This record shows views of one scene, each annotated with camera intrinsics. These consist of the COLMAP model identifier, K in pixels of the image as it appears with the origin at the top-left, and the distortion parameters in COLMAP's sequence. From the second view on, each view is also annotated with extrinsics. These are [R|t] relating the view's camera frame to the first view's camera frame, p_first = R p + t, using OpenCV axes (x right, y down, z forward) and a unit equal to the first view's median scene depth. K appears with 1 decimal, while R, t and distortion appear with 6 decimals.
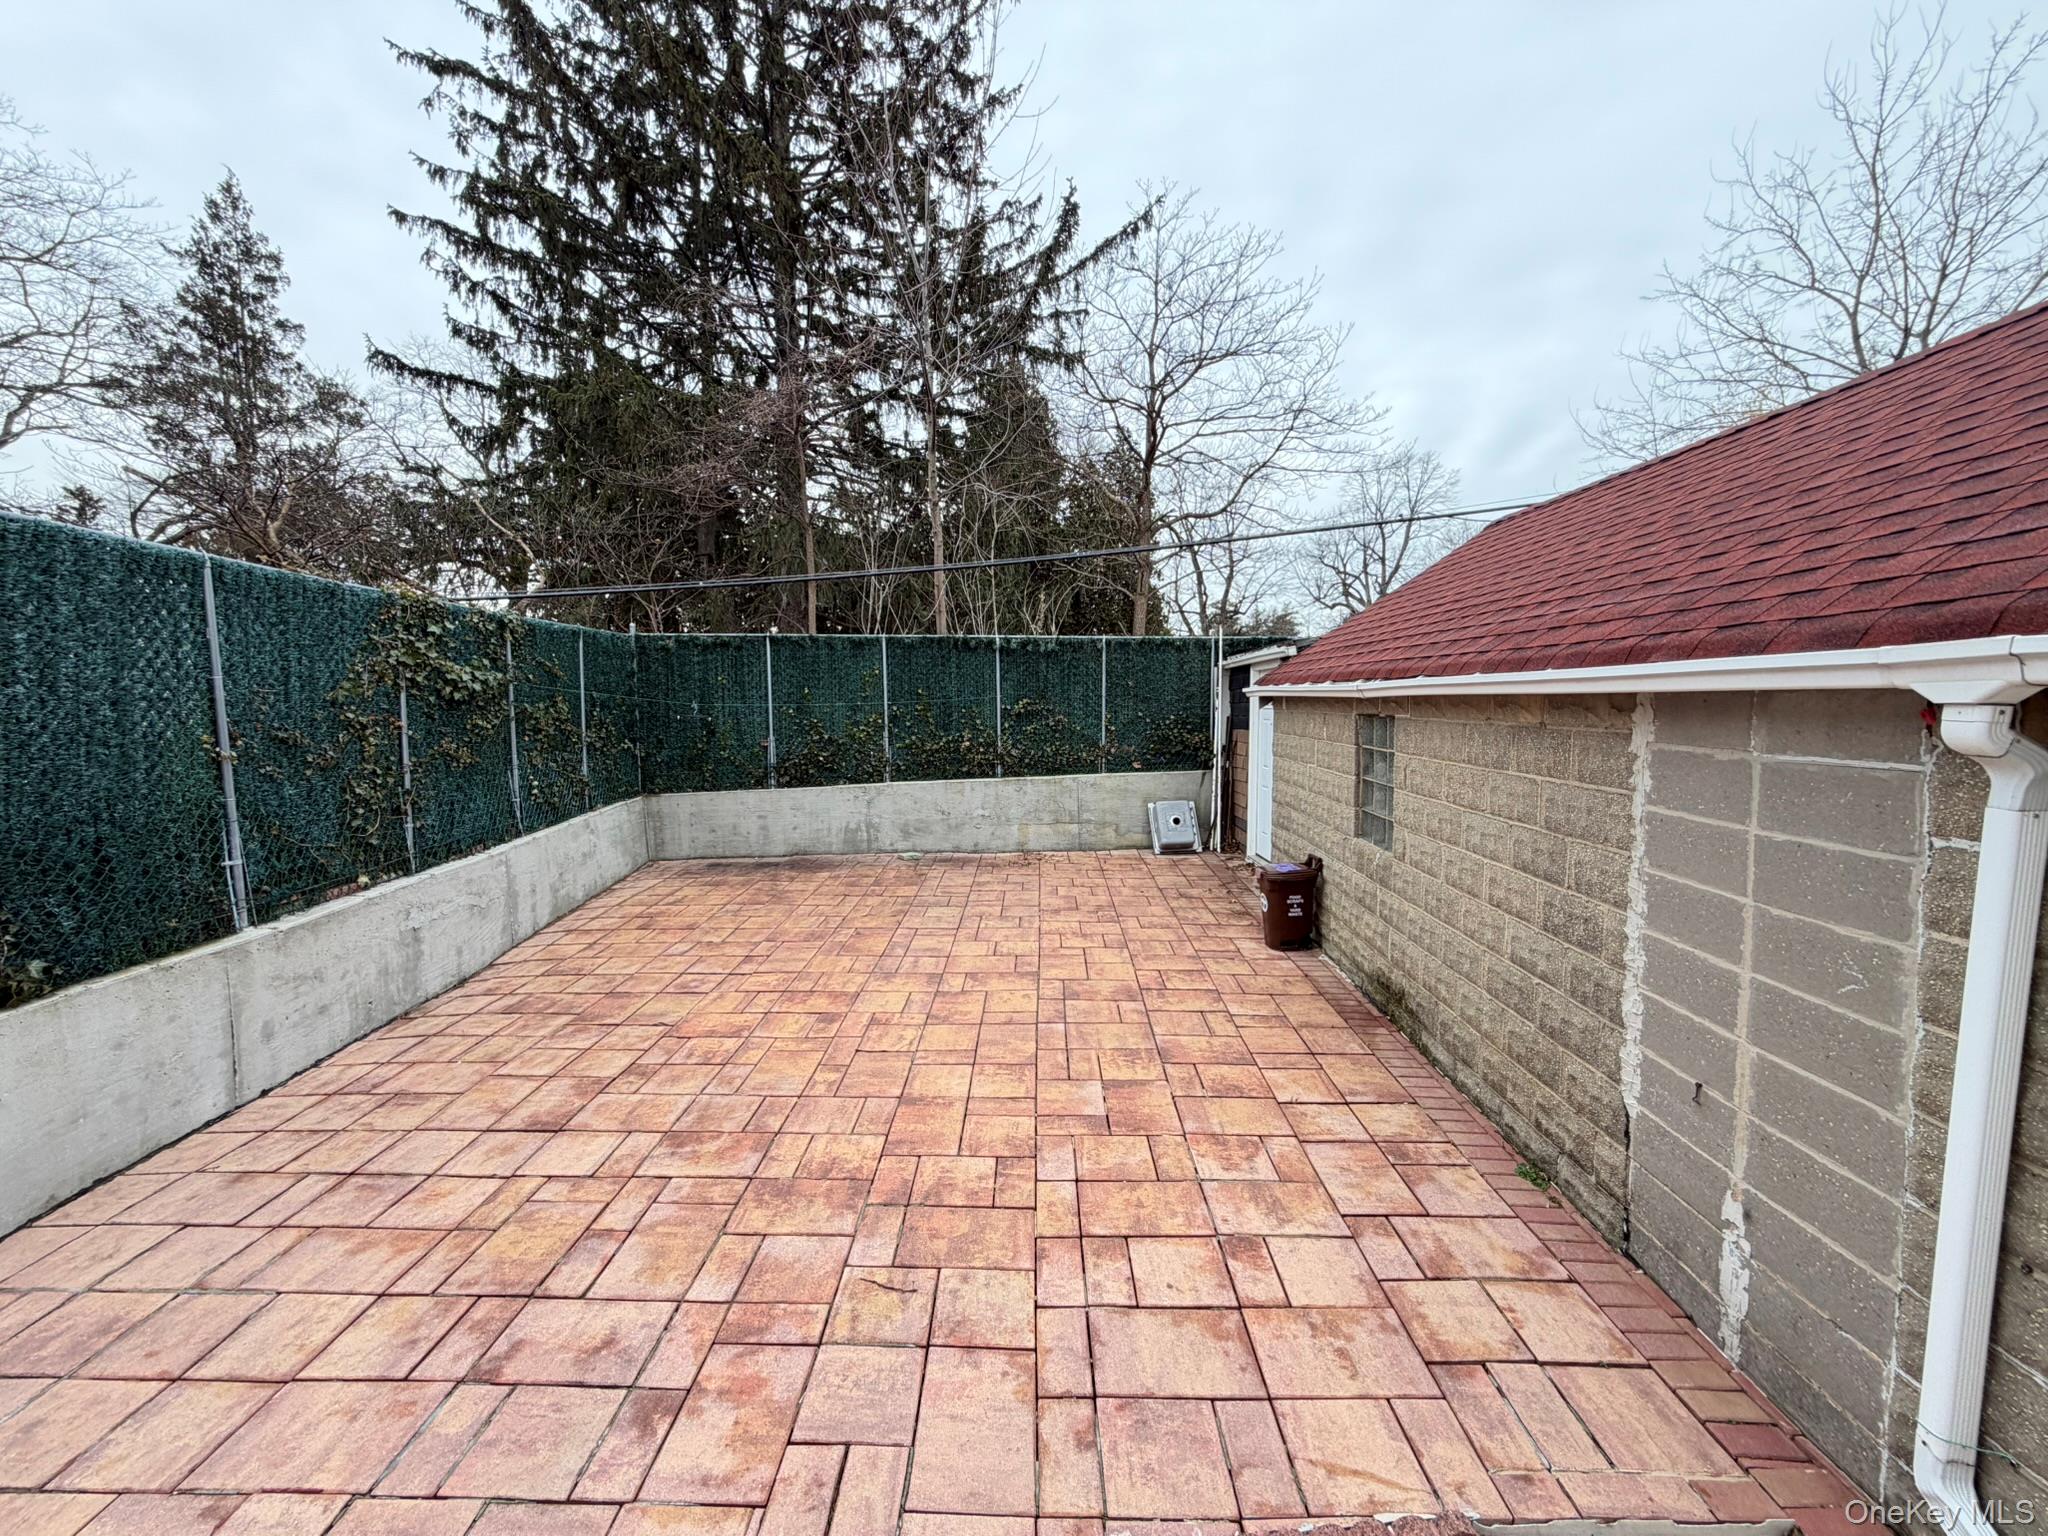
lens RADIAL K [[812.7, 0, 1019.7], [0, 812.7, 770.1], [0, 0, 1]] dist [0.001556, -0.000149]
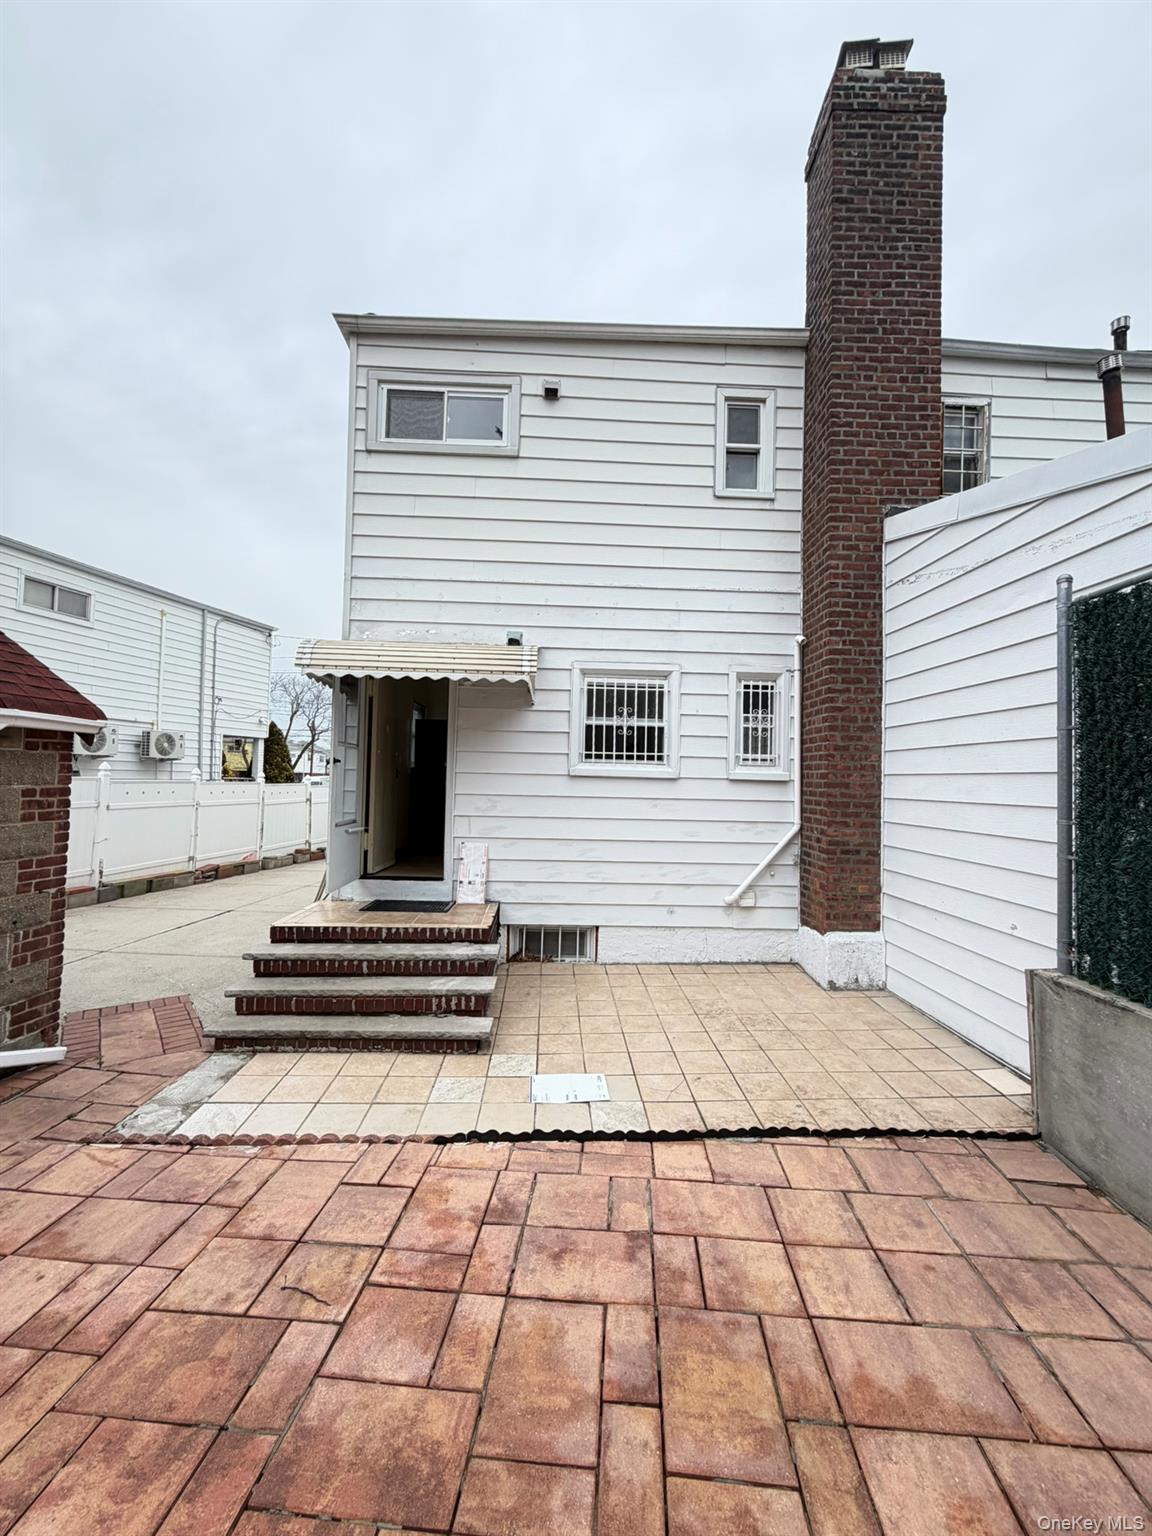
lens RADIAL K [[609.5, 0, 577.6], [0, 609.5, 766.5], [0, 0, 1]] dist [0.001556, -0.000149]
pose [[-0.997960, -0.012677, 0.062566, -0.565206], [-0.009035, 0.998266, 0.058166, -0.065698], [-0.063195, 0.057482, -0.996344, 1.792739]]
